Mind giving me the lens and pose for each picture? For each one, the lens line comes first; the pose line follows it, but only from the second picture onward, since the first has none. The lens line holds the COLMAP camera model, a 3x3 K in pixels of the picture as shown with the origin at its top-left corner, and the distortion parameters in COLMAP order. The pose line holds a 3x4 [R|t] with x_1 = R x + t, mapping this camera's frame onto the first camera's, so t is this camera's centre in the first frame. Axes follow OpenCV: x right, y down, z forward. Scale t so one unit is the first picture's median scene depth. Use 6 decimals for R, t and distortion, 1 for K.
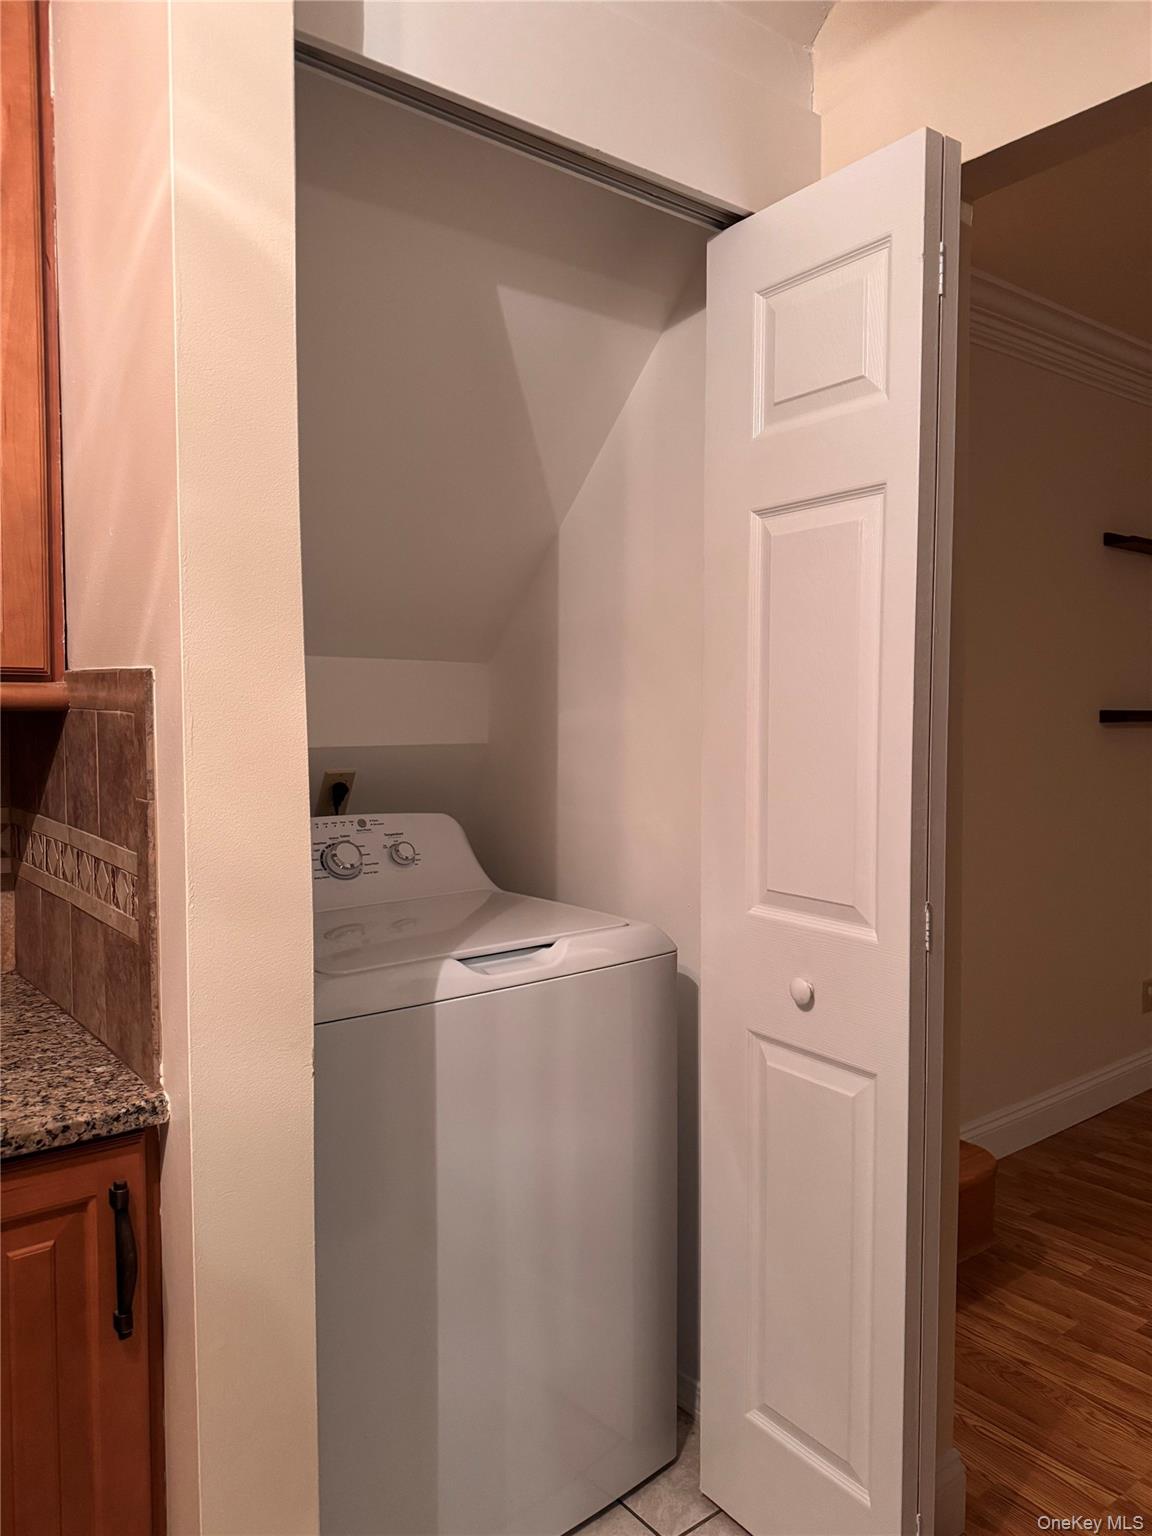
lens RADIAL K [[1075.6, 0, 568.2], [0, 1075.6, 770.3], [0, 0, 1]] dist [0.066116, -0.060252]
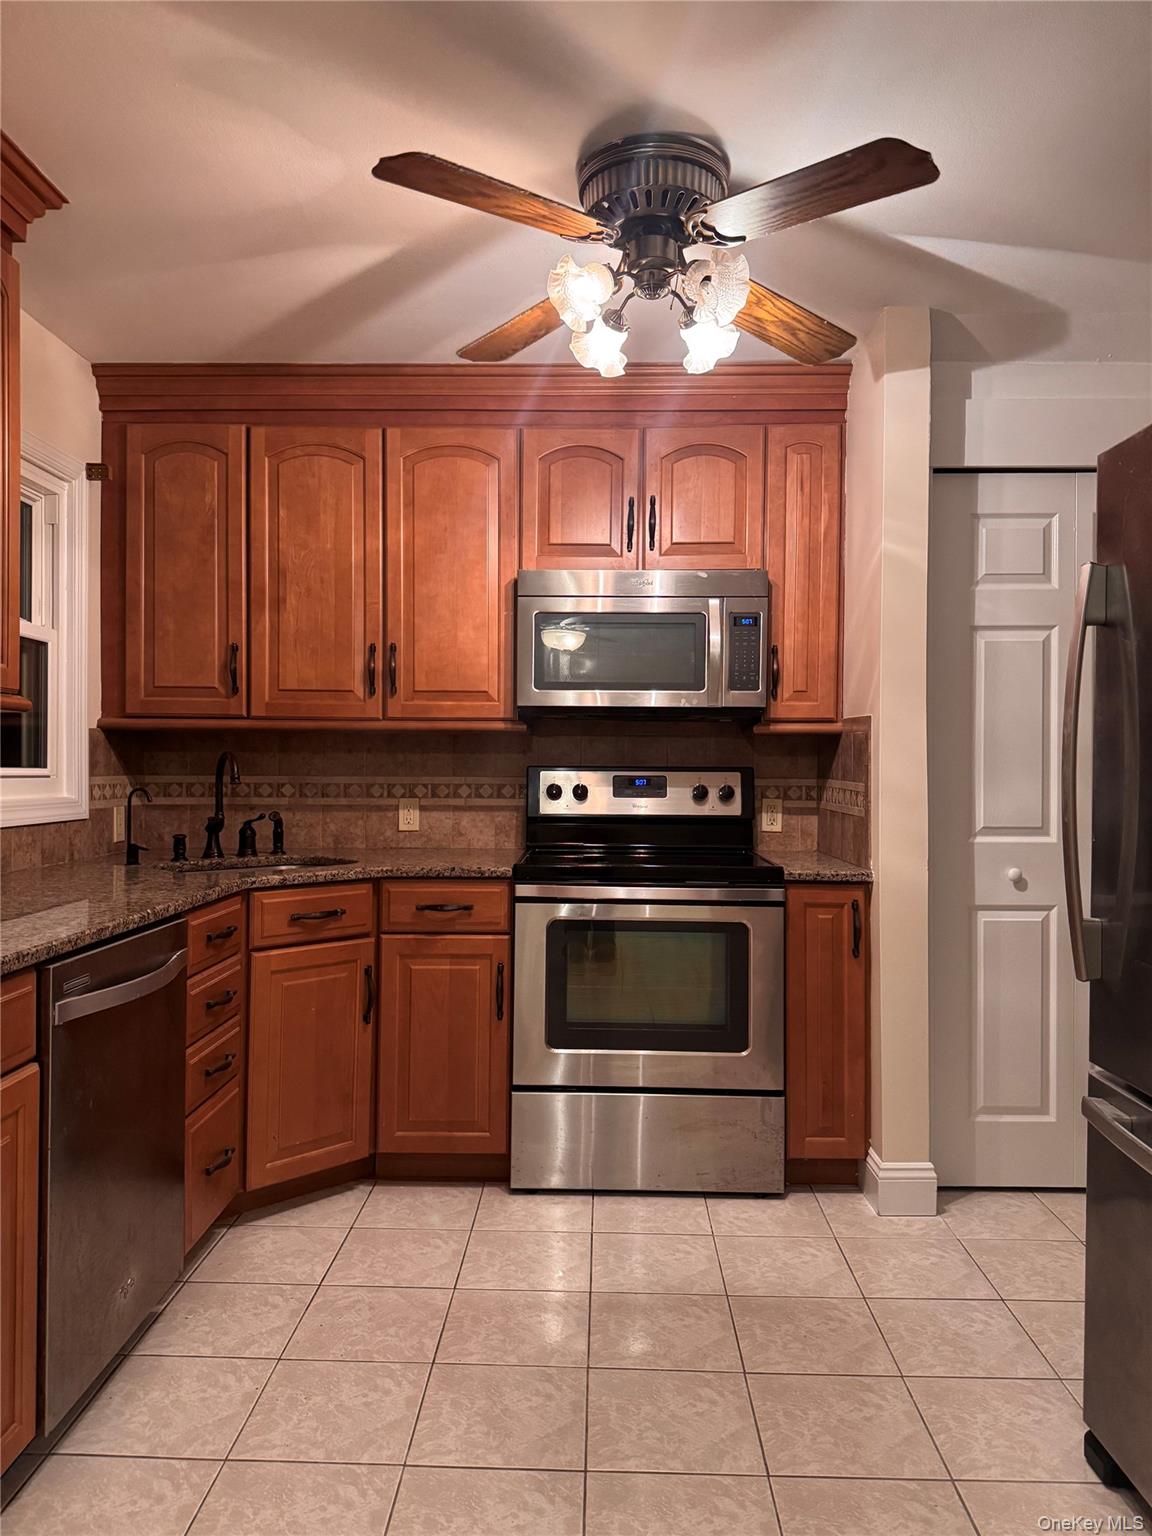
lens RADIAL K [[1075.6, 0, 569.9], [0, 1075.6, 767.5], [0, 0, 1]] dist [0.066116, -0.060252]
pose [[0.781729, 0.005684, -0.623592, 0.707453], [-0.041641, 0.998203, -0.043102, 0.181526], [0.622226, 0.059661, 0.780561, -1.559534]]
